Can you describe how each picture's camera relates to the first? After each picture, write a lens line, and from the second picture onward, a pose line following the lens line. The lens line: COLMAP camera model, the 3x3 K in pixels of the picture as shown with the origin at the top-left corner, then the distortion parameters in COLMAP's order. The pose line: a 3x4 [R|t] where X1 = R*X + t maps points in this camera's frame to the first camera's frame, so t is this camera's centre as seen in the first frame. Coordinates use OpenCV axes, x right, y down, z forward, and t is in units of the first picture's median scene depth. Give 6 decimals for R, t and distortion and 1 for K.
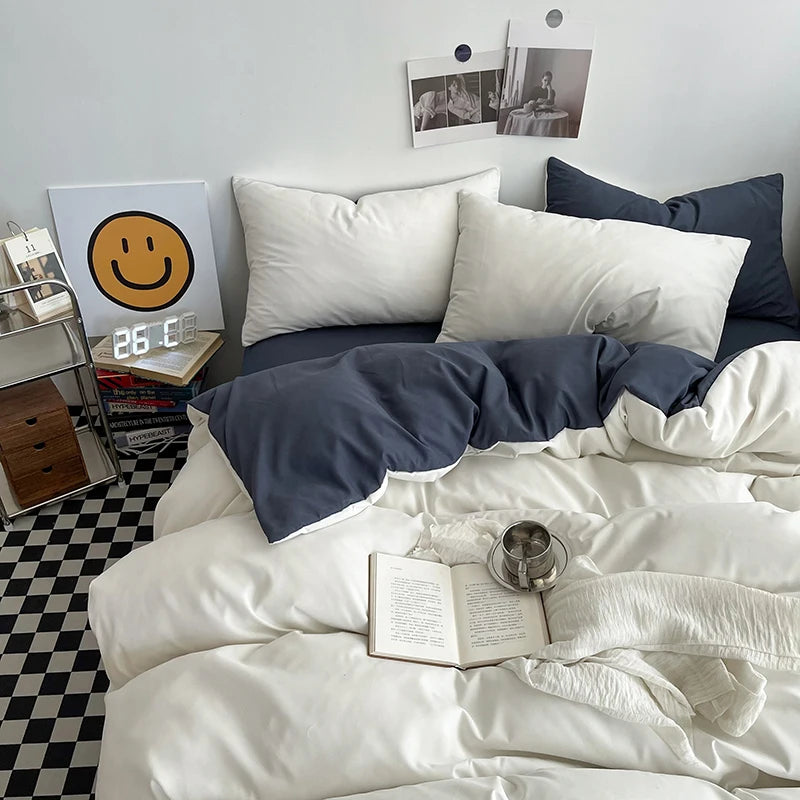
lens RADIAL K [[781.0, 0, 428.2], [0, 781.0, 403.6], [0, 0, 1]] dist [-0.007047, -0.000078]
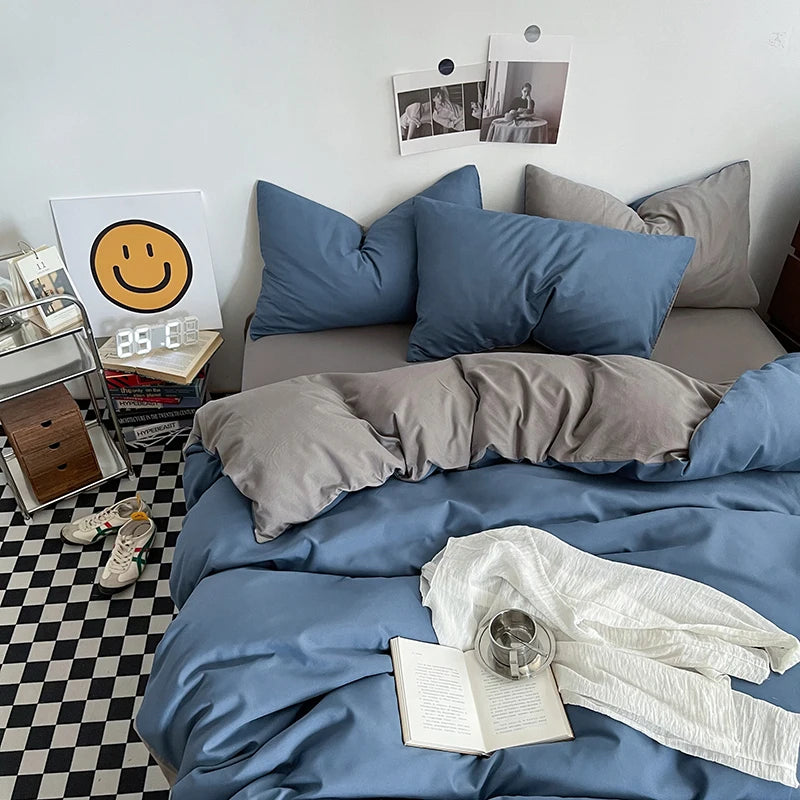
lens RADIAL K [[777.0, 0, 436.2], [0, 777.0, 399.6], [0, 0, 1]] dist [-0.017051, 0.004286]
pose [[0.999615, -0.017253, 0.021716, 0.000678], [0.015990, 0.998244, 0.057038, -0.059586], [-0.022662, -0.056669, 0.998136, -0.062018]]
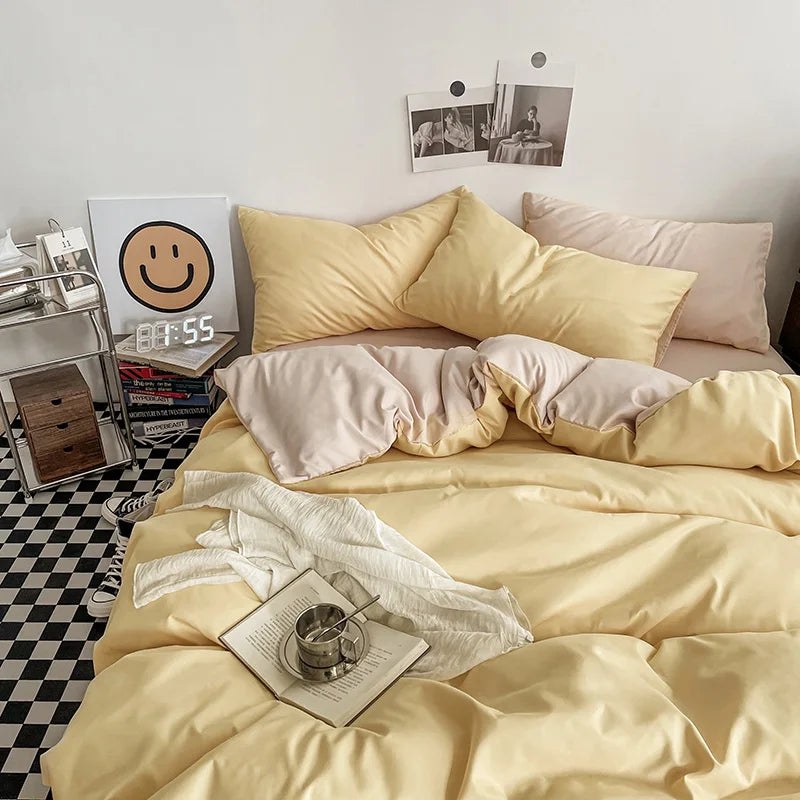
lens RADIAL K [[770.2, 0, 433.0], [0, 770.2, 388.3], [0, 0, 1]] dist [0.041109, -0.072510]
pose [[0.998634, 0.030531, -0.042401, 0.066950], [-0.034493, 0.994775, -0.096093, 0.086908], [0.039245, 0.097425, 0.994469, -0.070149]]
